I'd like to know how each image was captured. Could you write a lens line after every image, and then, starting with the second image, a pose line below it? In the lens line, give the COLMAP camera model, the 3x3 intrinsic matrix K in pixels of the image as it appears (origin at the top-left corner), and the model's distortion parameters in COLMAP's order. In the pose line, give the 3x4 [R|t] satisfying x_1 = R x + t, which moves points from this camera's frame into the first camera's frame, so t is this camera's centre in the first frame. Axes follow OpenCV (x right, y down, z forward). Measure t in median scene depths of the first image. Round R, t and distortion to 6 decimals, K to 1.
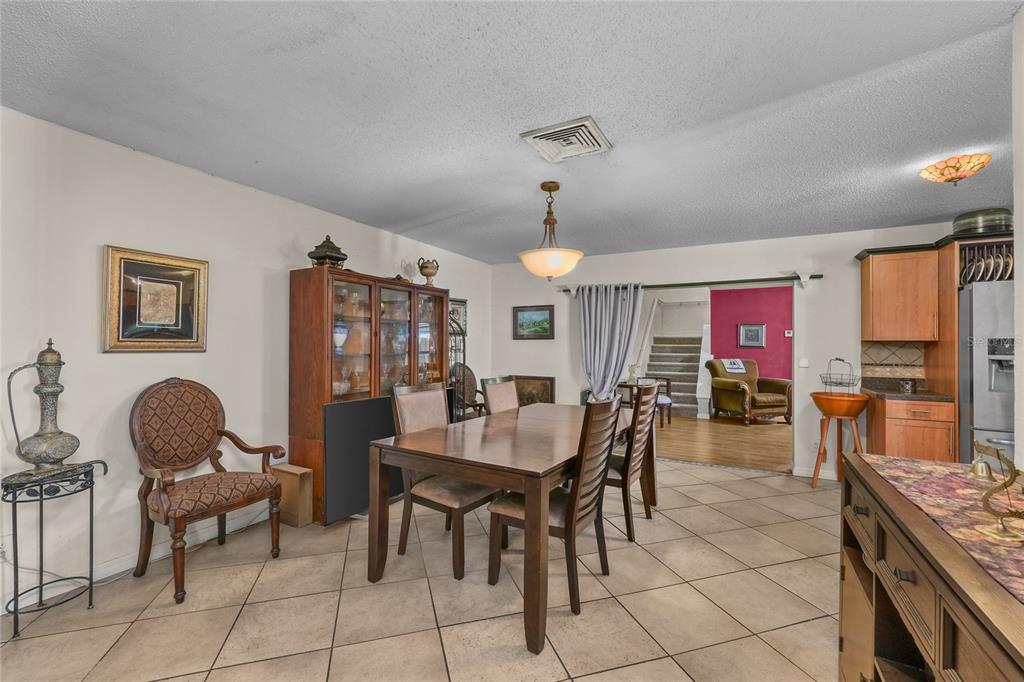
lens RADIAL K [[427.8, 0, 512.8], [0, 427.8, 341.5], [0, 0, 1]] dist [-0.009194, 0.000649]
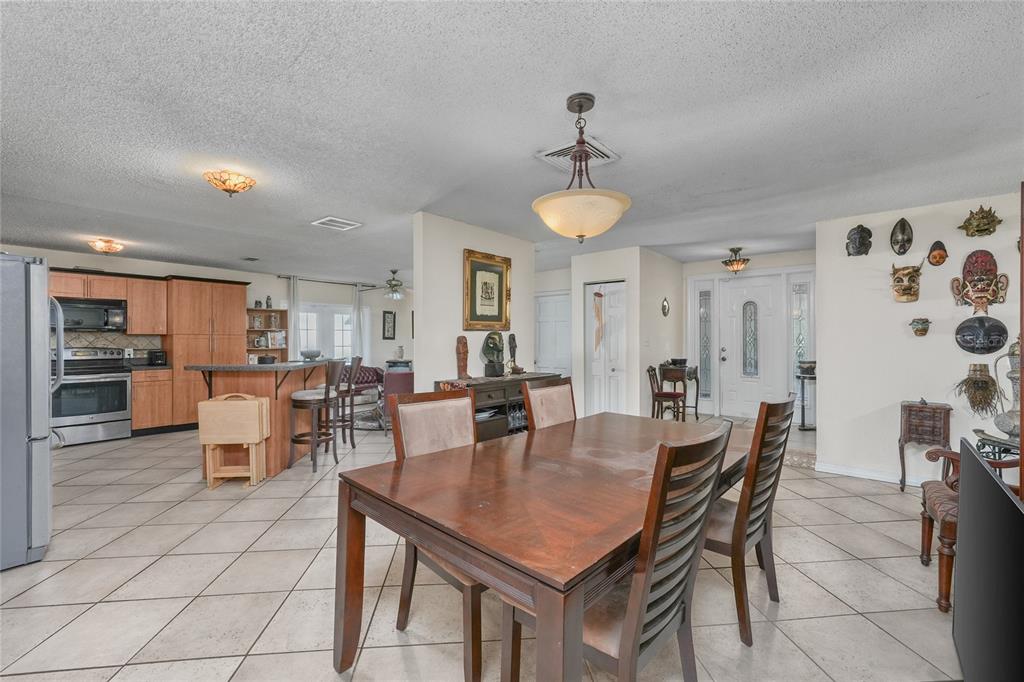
lens RADIAL K [[437.8, 0, 512.0], [0, 437.8, 341.0], [0, 0, 1]] dist [0.001101, 0.000291]
pose [[-0.980833, -0.004408, 0.194803, 0.049548], [-0.005663, 0.999967, -0.005887, 0.016685], [-0.194770, -0.006878, -0.980825, 1.364433]]
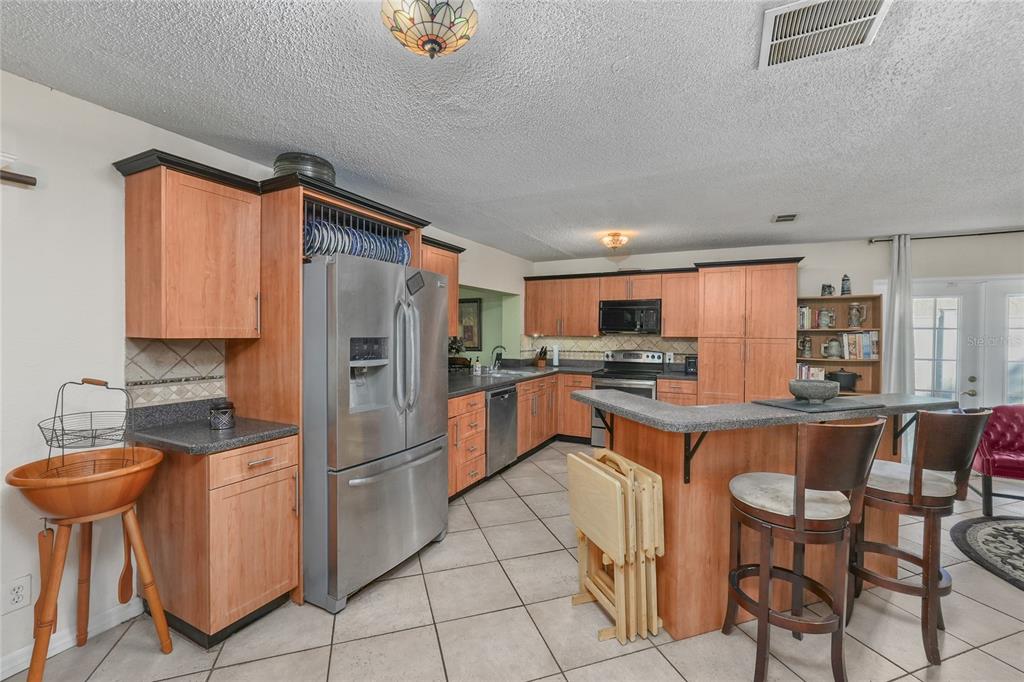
lens RADIAL K [[427.8, 0, 512.8], [0, 427.8, 341.5], [0, 0, 1]] dist [-0.009194, 0.000649]
pose [[-0.029499, -0.024298, 0.999269, 0.341708], [-0.016951, 0.999573, 0.023805, -0.018232], [-0.999421, -0.016236, -0.029898, 0.622467]]
